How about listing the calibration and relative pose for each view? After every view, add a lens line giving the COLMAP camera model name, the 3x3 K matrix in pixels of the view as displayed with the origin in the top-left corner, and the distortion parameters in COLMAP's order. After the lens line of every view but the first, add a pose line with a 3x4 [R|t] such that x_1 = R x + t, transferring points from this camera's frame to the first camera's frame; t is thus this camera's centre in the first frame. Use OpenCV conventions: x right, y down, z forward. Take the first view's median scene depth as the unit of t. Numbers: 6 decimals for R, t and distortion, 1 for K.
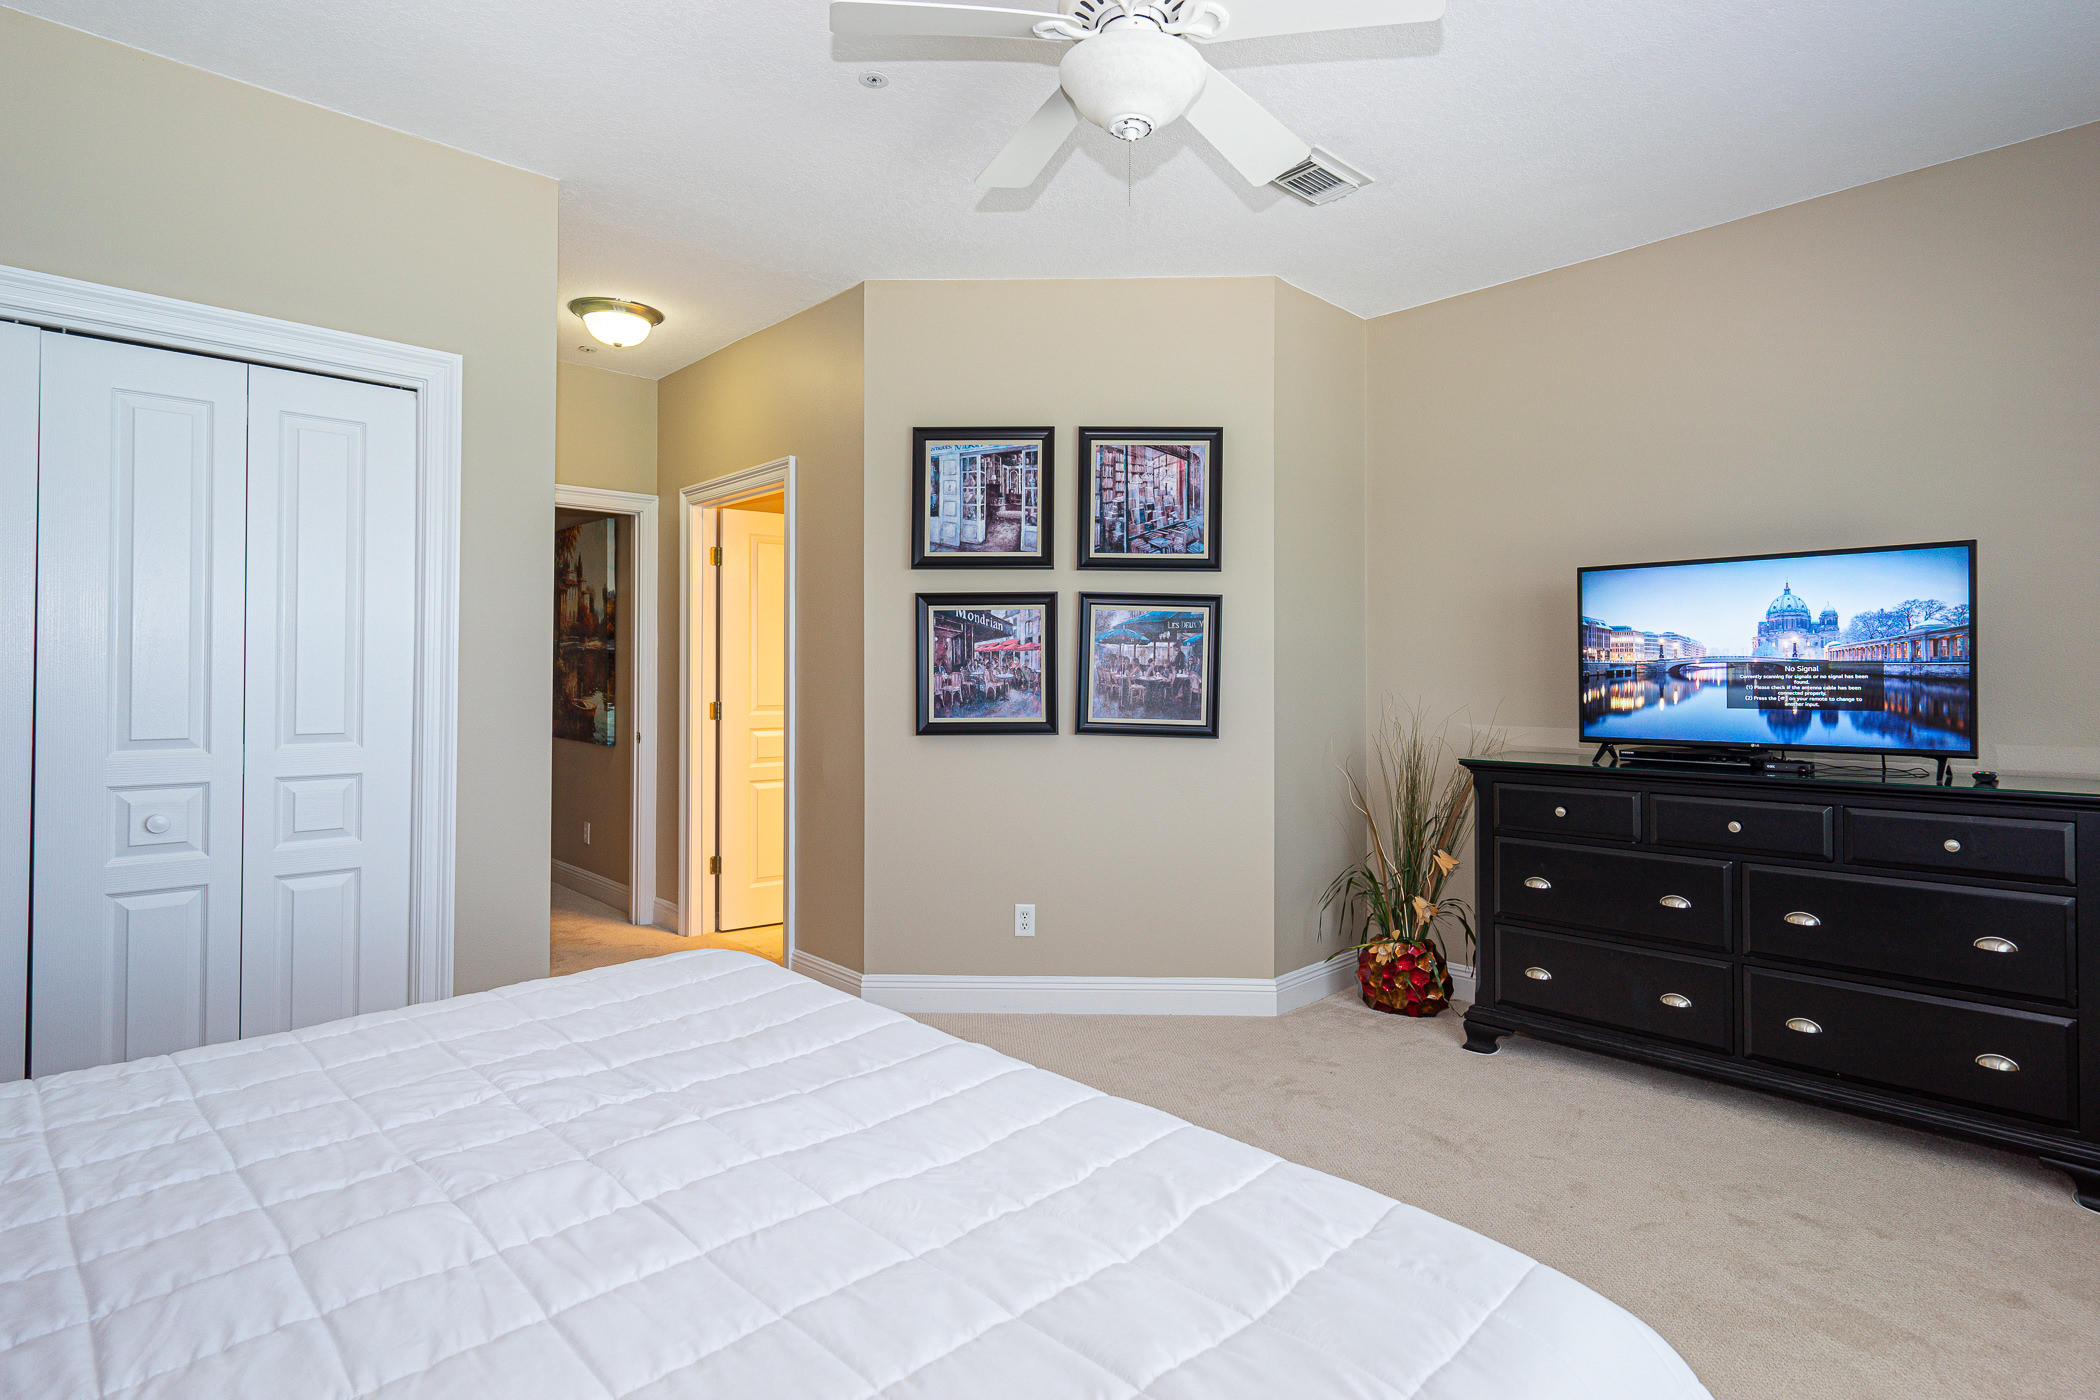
lens RADIAL K [[1030.2, 0, 1049.2], [0, 1030.2, 664.9], [0, 0, 1]] dist [-0.000516, 0.000274]
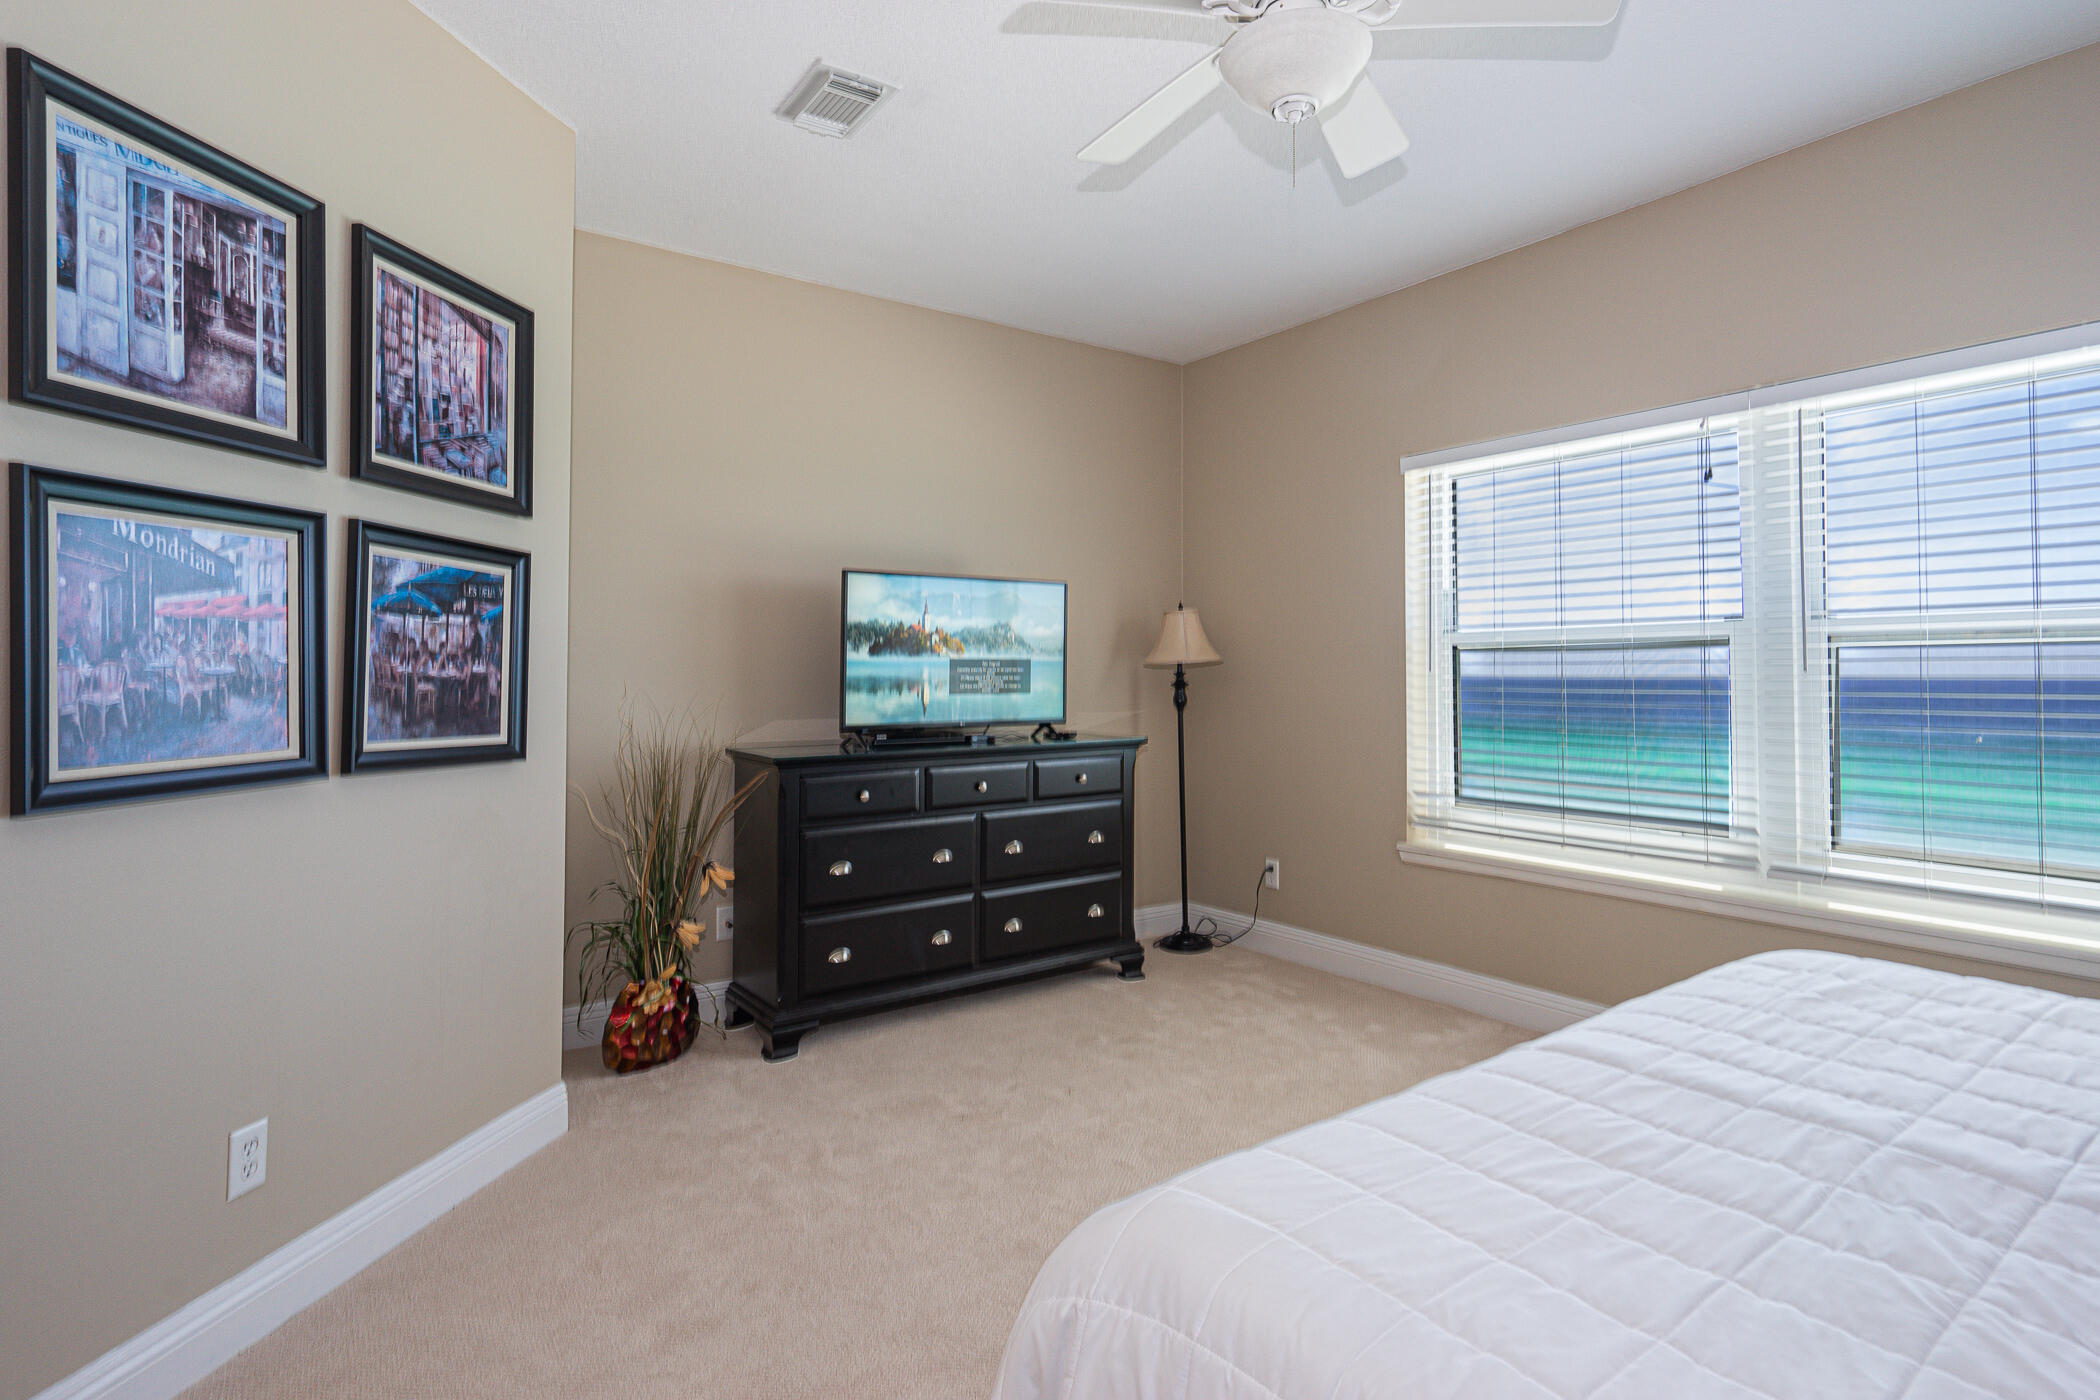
lens RADIAL K [[1054.4, 0, 1051.6], [0, 1054.4, 651.7], [0, 0, 1]] dist [0.001762, 0.000731]
pose [[0.154428, 0.017228, 0.987854, -0.472840], [-0.009715, 0.999826, -0.015918, 0.006567], [-0.987956, -0.007139, 0.154569, 0.537689]]
